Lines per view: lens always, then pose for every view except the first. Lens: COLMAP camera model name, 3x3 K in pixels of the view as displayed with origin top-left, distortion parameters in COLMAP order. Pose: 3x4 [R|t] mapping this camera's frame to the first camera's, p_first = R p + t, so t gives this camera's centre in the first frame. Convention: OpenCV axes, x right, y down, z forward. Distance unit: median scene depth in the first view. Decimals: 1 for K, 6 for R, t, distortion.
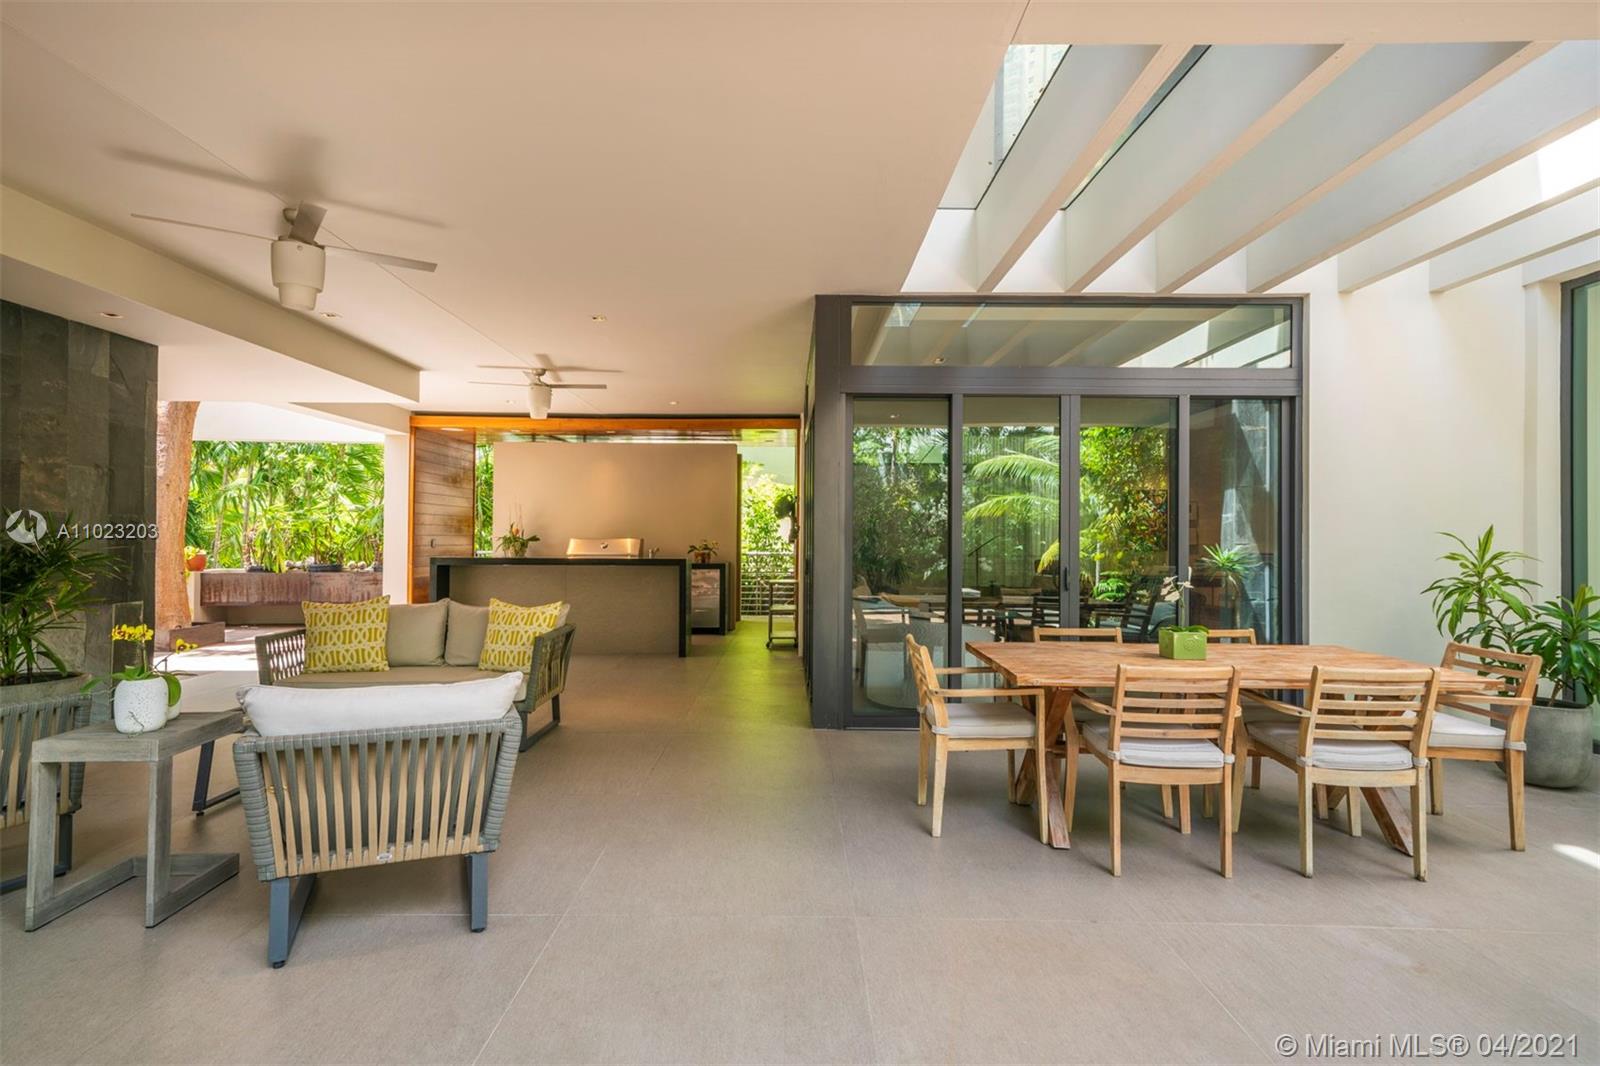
lens RADIAL K [[836.0, 0, 795.5], [0, 836.0, 526.4], [0, 0, 1]] dist [0.019629, 0.001280]
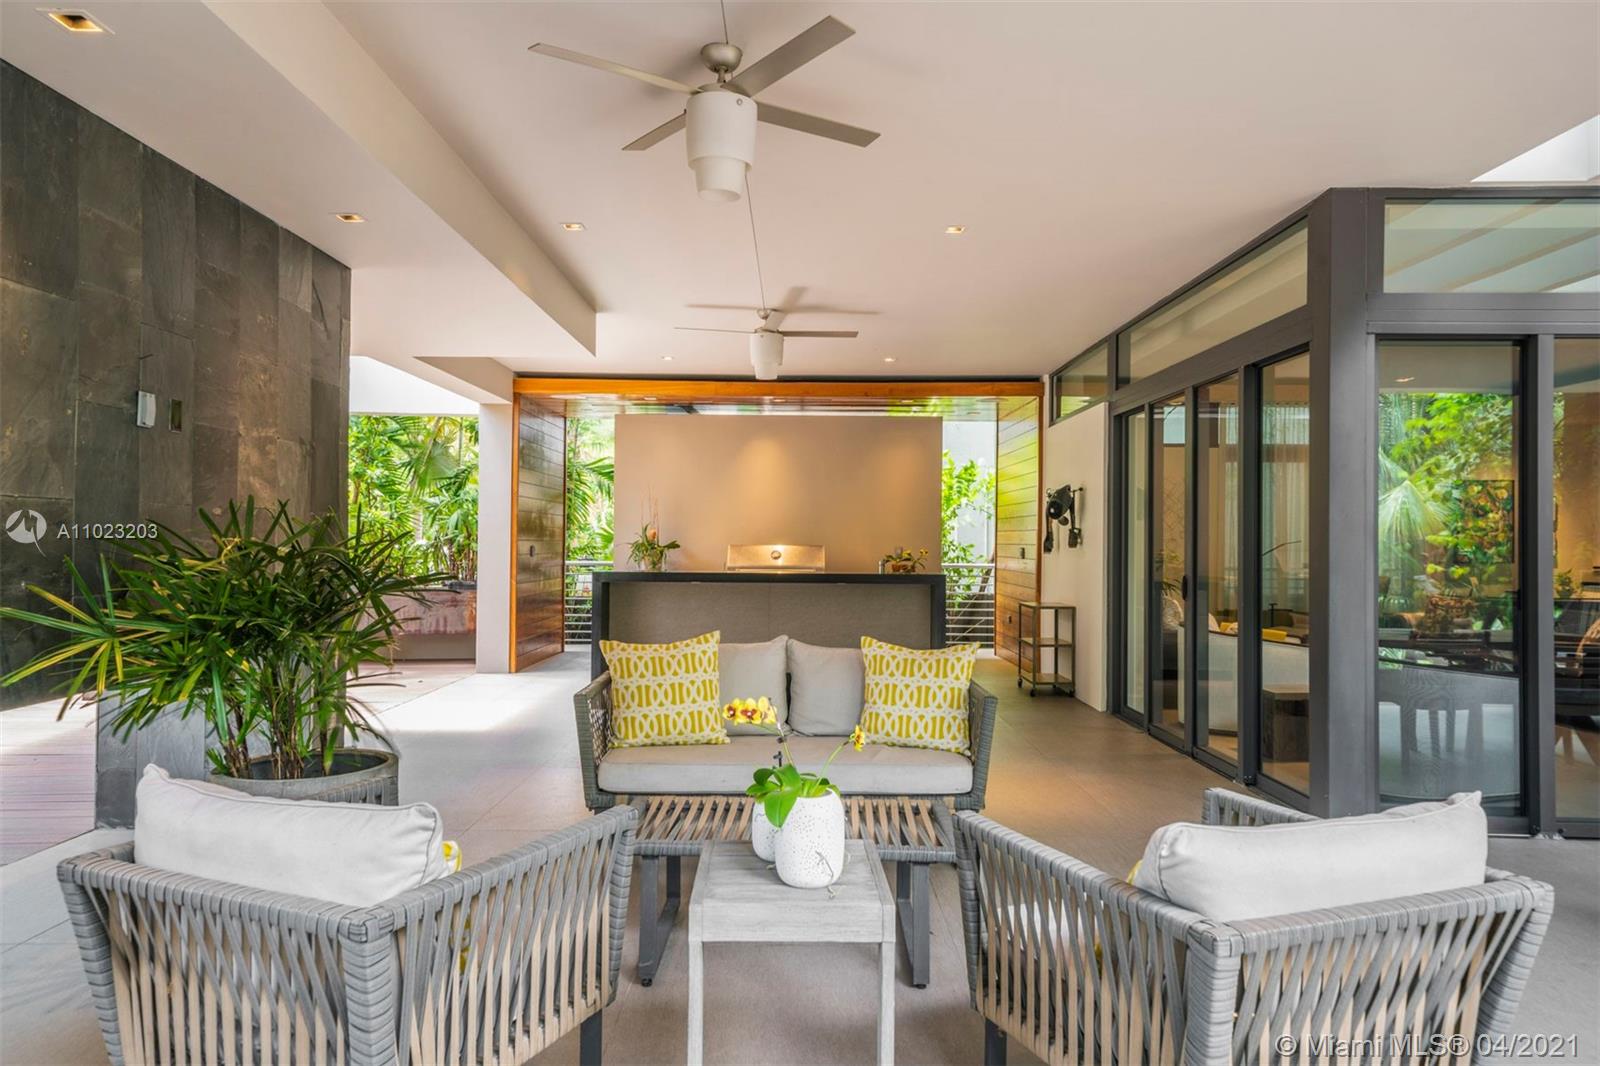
lens RADIAL K [[1067.0, 0, 798.0], [0, 1067.0, 533.1], [0, 0, 1]] dist [0.013620, 0.003993]
pose [[0.999972, 0.002070, -0.007217, -0.417009], [-0.002033, 0.999985, 0.005104, -0.002282], [0.007227, -0.005089, 0.999961, 0.138593]]
